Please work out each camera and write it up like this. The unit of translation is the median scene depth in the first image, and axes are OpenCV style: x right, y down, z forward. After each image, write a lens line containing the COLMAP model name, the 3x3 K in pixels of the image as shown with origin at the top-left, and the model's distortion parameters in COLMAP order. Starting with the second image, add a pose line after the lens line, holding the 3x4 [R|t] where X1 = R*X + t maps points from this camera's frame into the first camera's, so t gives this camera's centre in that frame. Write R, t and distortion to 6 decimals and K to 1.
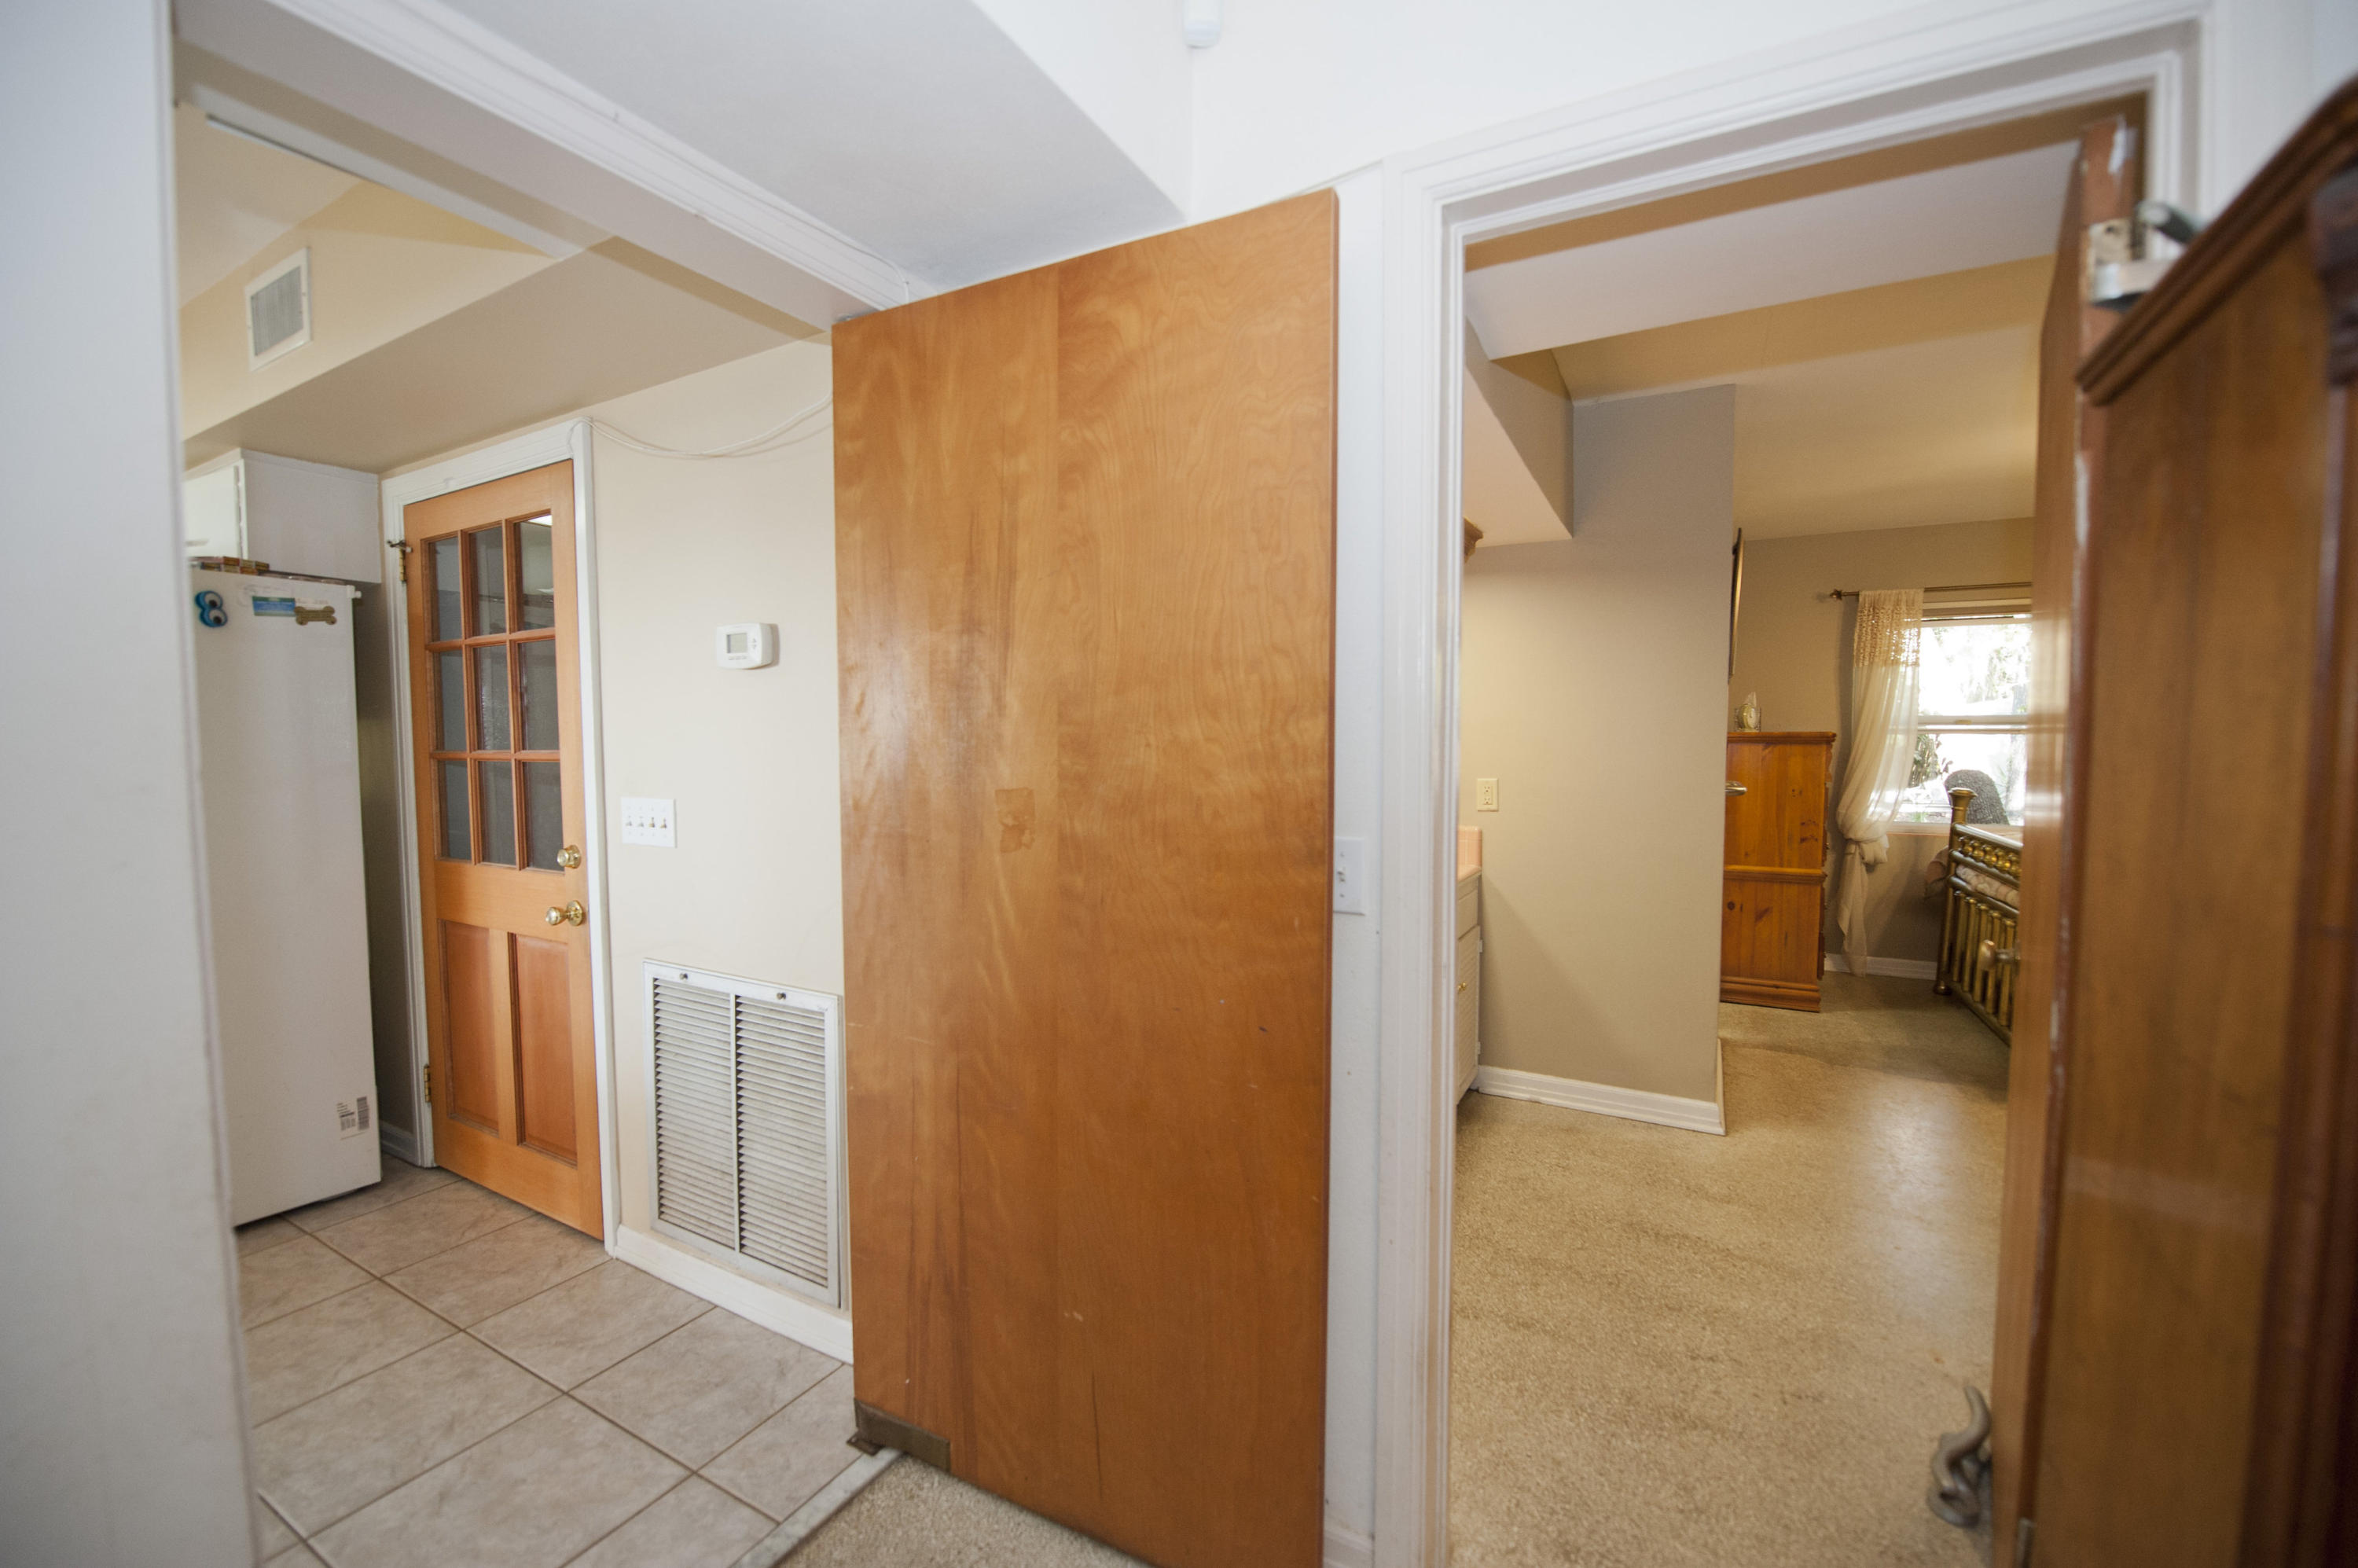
lens RADIAL K [[941.7, 0, 1187.1], [0, 941.7, 796.1], [0, 0, 1]] dist [-0.014944, -0.002766]
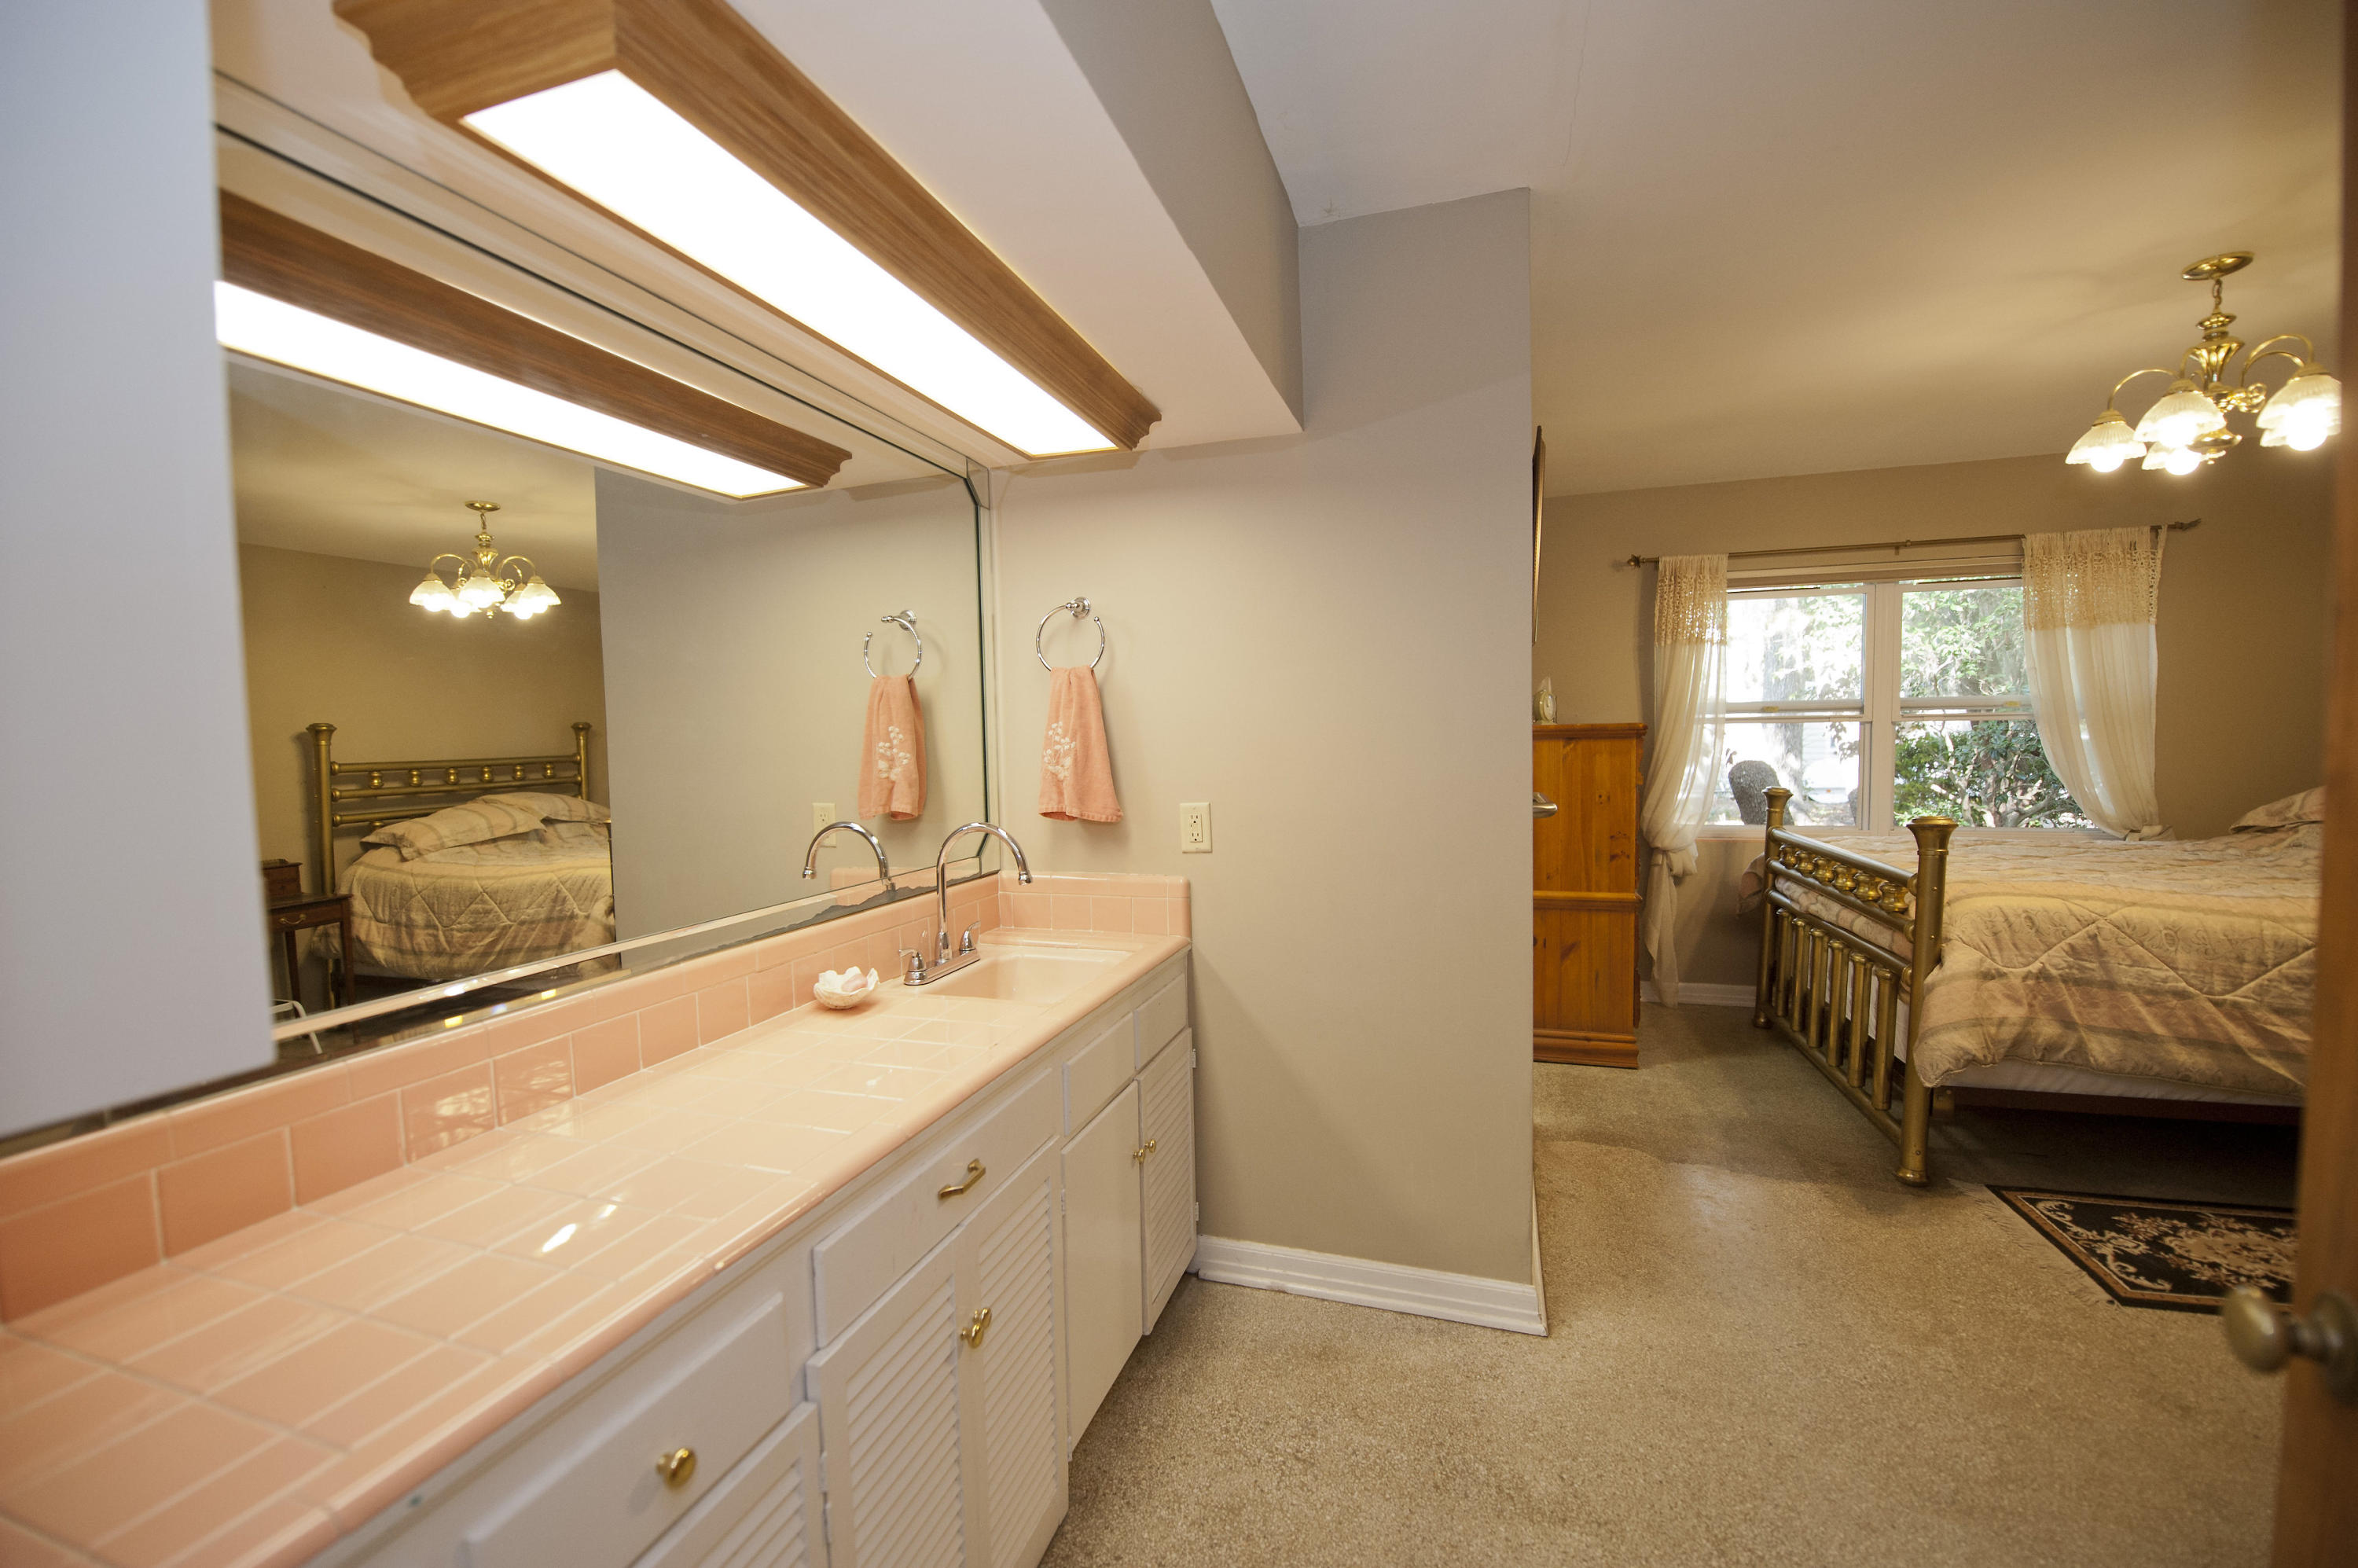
lens RADIAL K [[941.7, 0, 1187.1], [0, 941.7, 796.1], [0, 0, 1]] dist [-0.014944, -0.002766]
pose [[0.981422, -0.030362, 0.189443, 0.142100], [0.030367, 0.999535, 0.002881, -0.019103], [-0.189443, 0.002925, 0.981887, 0.266988]]
